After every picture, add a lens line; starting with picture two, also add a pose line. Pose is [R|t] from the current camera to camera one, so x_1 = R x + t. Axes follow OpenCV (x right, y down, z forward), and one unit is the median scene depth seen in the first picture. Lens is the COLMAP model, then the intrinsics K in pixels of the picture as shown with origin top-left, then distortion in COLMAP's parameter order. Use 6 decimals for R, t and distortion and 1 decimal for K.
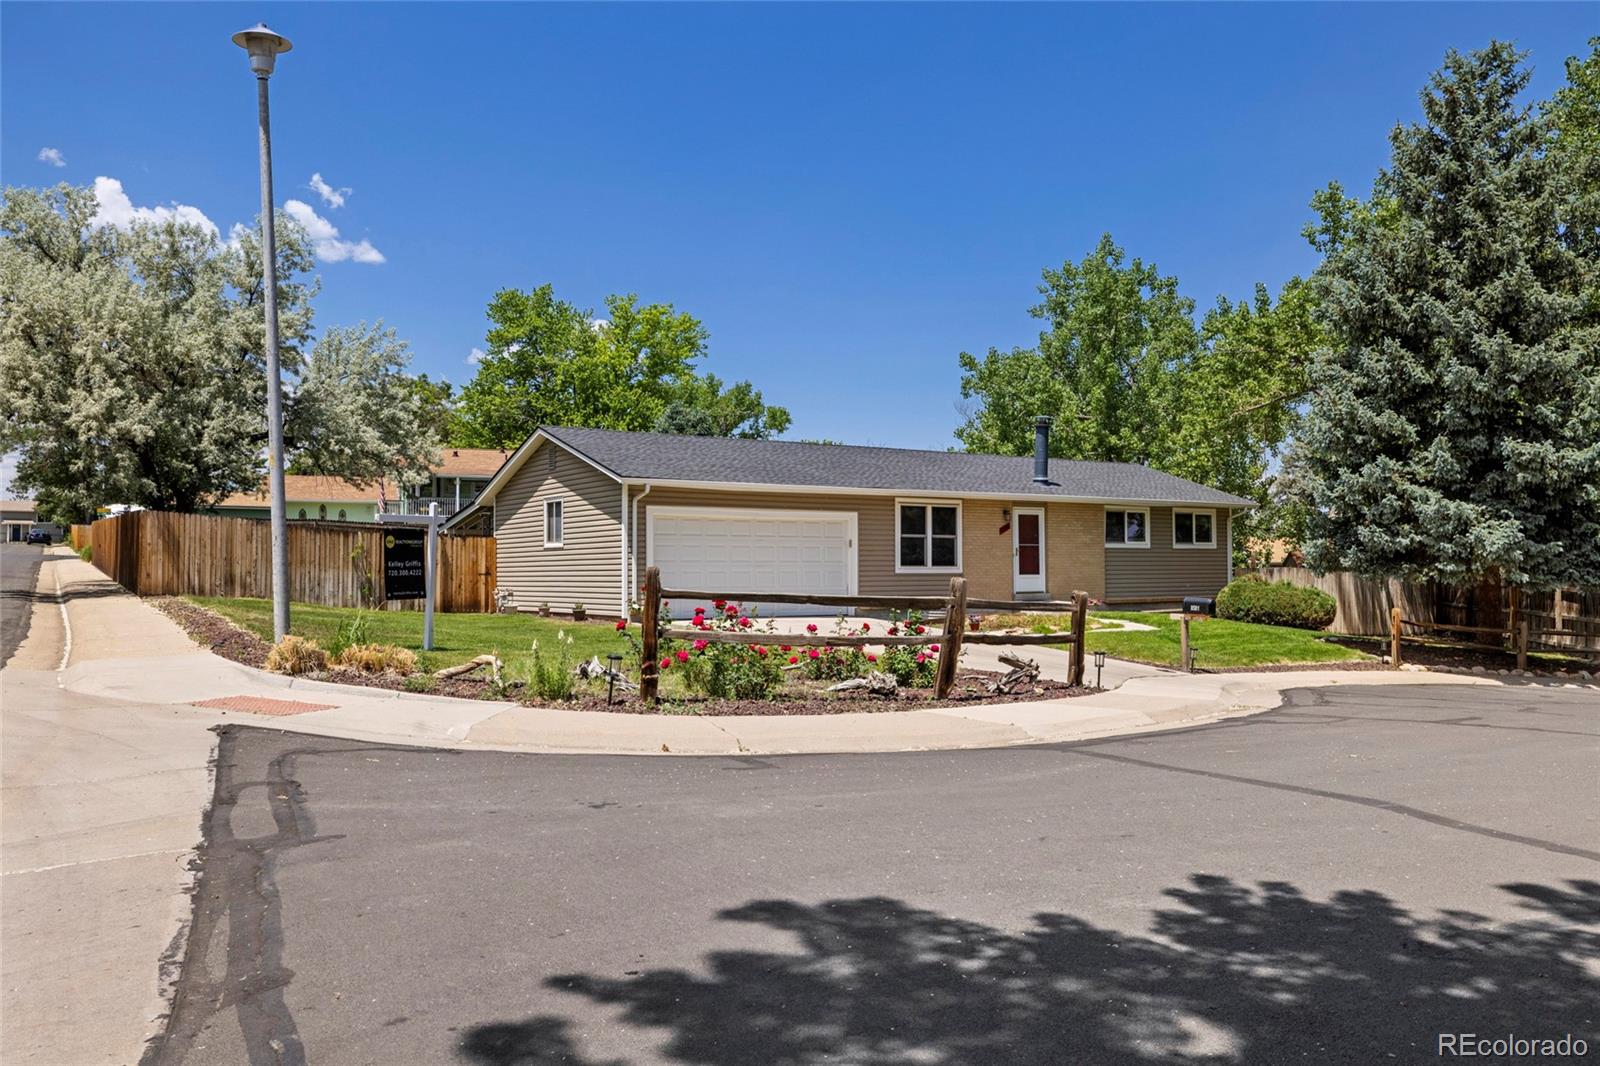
lens RADIAL K [[1216.2, 0, 800.0], [0, 1216.2, 533.0], [0, 0, 1]] dist [-0.005218, -0.010232]
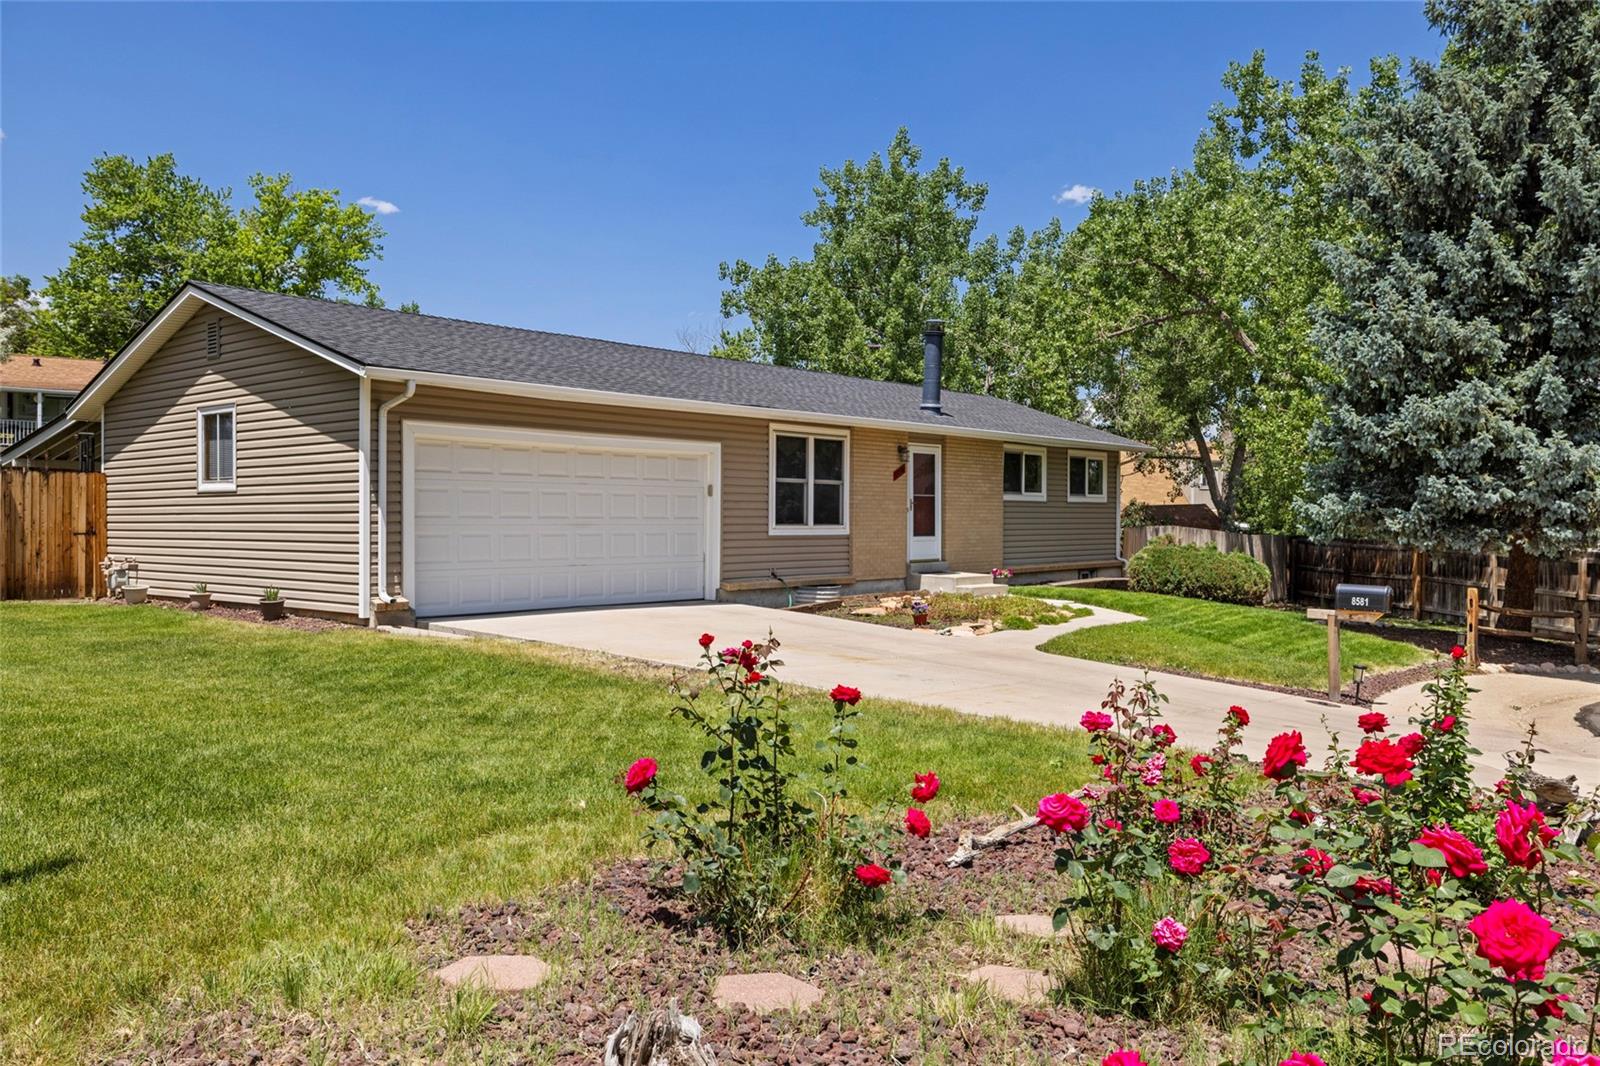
lens RADIAL K [[1216.2, 0, 800.0], [0, 1216.2, 533.0], [0, 0, 1]] dist [-0.005218, -0.010232]
pose [[0.960300, 0.003017, 0.278952, -0.085348], [-0.014963, 0.999059, 0.040705, 0.003632], [-0.278566, -0.043263, 0.959442, 0.319310]]
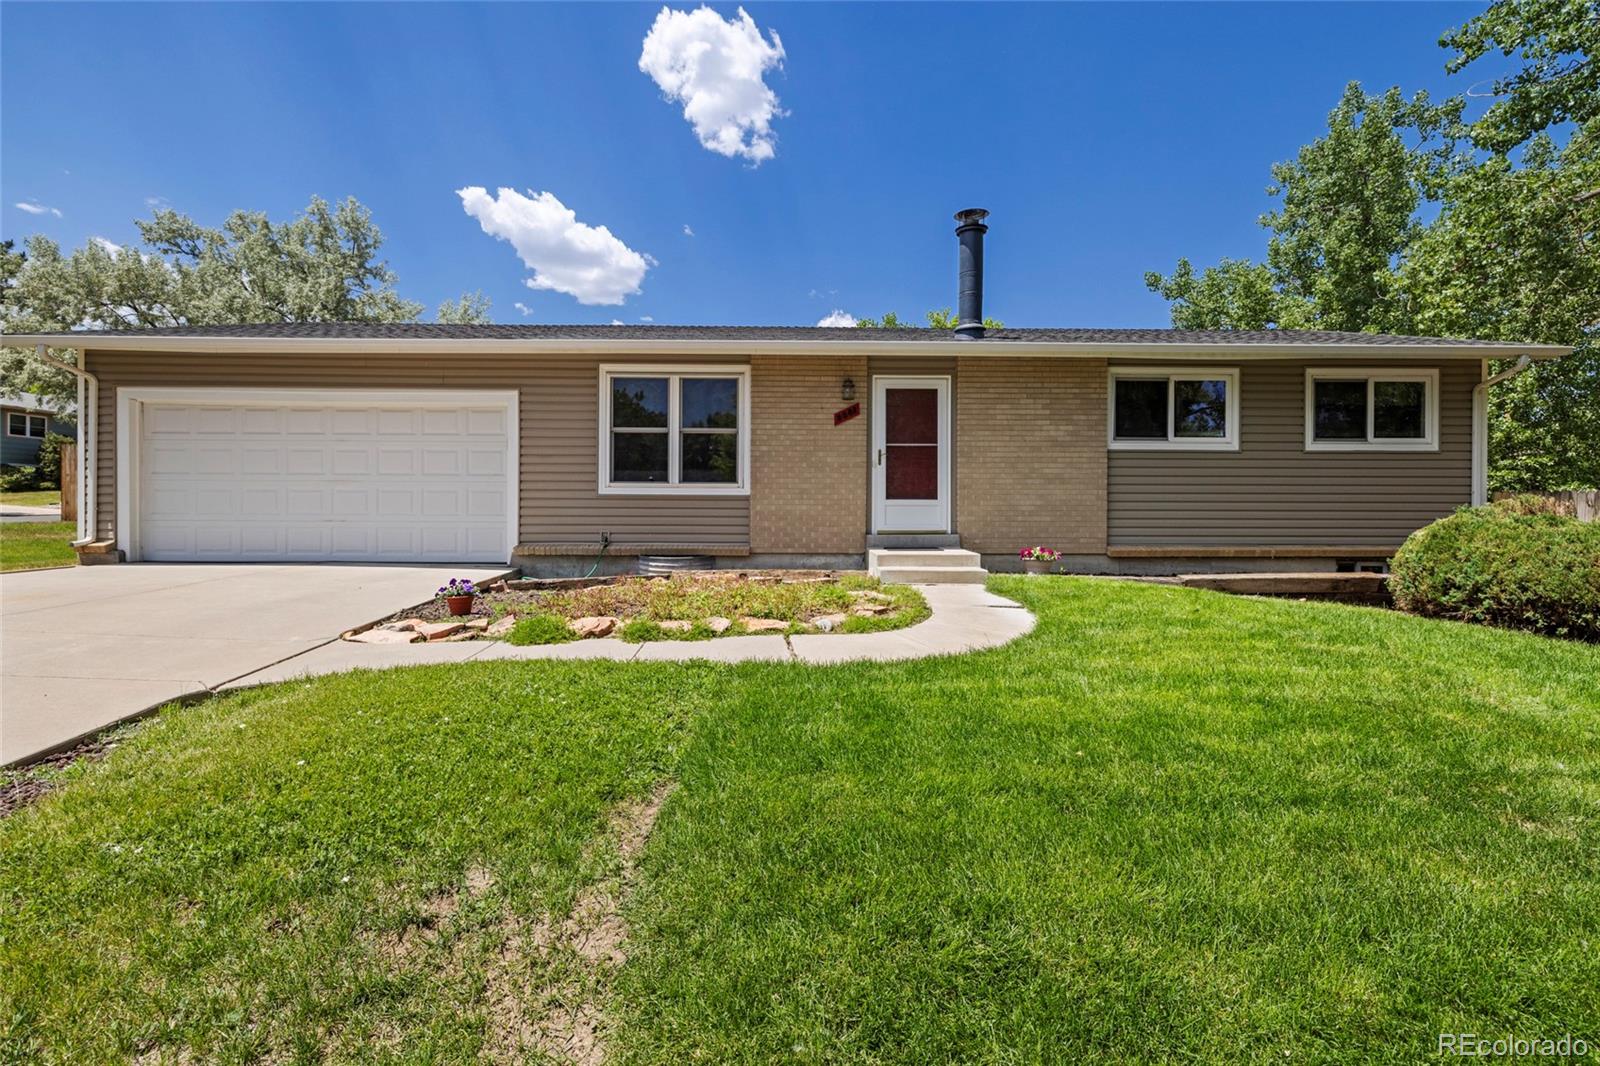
lens RADIAL K [[671.3, 0, 792.5], [0, 671.3, 531.7], [0, 0, 1]] dist [-0.001079, -0.000221]
pose [[0.845833, 0.014850, -0.533241, 0.300975], [0.009851, 0.999007, 0.043447, 0.034657], [0.533357, -0.042002, 0.844847, 0.713027]]
